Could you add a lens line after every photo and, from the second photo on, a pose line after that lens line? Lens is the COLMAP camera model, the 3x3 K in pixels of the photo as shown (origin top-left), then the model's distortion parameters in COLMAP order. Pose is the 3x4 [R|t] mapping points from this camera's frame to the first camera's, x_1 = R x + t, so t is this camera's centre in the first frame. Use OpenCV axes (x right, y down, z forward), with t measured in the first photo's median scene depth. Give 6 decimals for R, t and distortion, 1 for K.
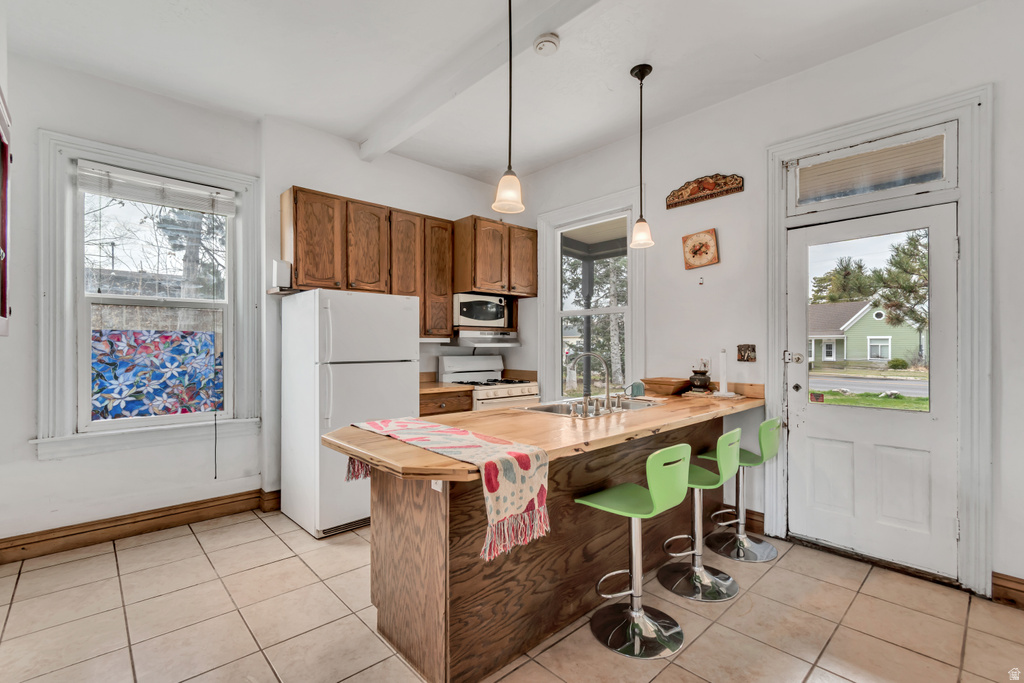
lens RADIAL K [[465.1, 0, 519.2], [0, 465.1, 348.5], [0, 0, 1]] dist [-0.002324, -0.000309]
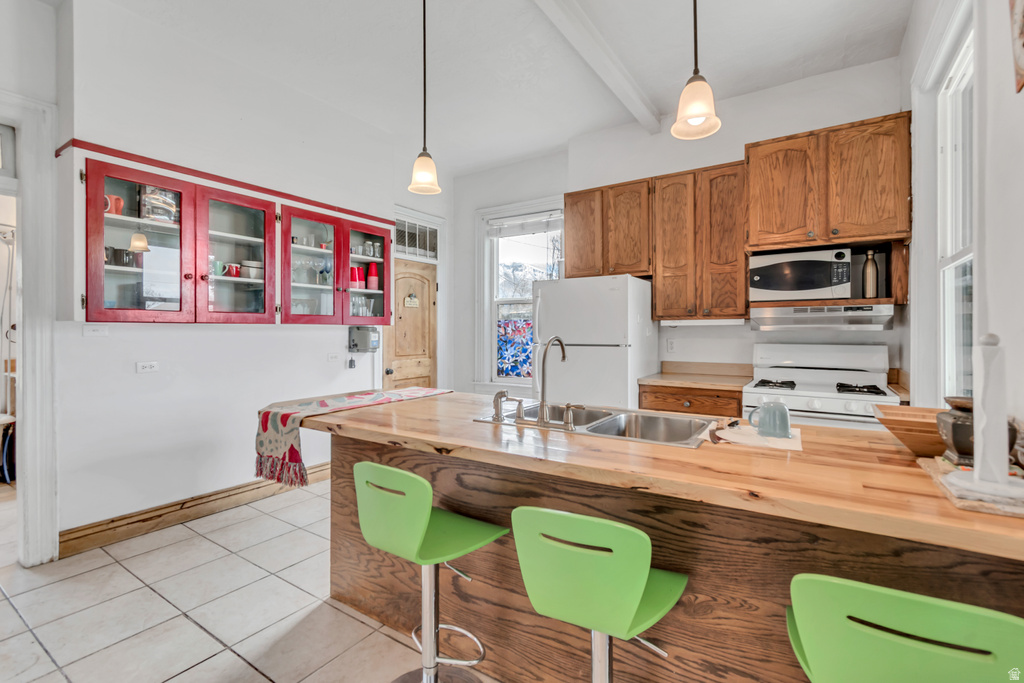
lens RADIAL K [[465.3, 0, 512.3], [0, 465.3, 335.3], [0, 0, 1]] dist [0.002158, 0.000006]
pose [[0.230457, 0.007821, -0.973051, 0.661334], [-0.005731, 0.999961, 0.006680, 0.001611], [0.973066, 0.004037, 0.230493, 0.631245]]
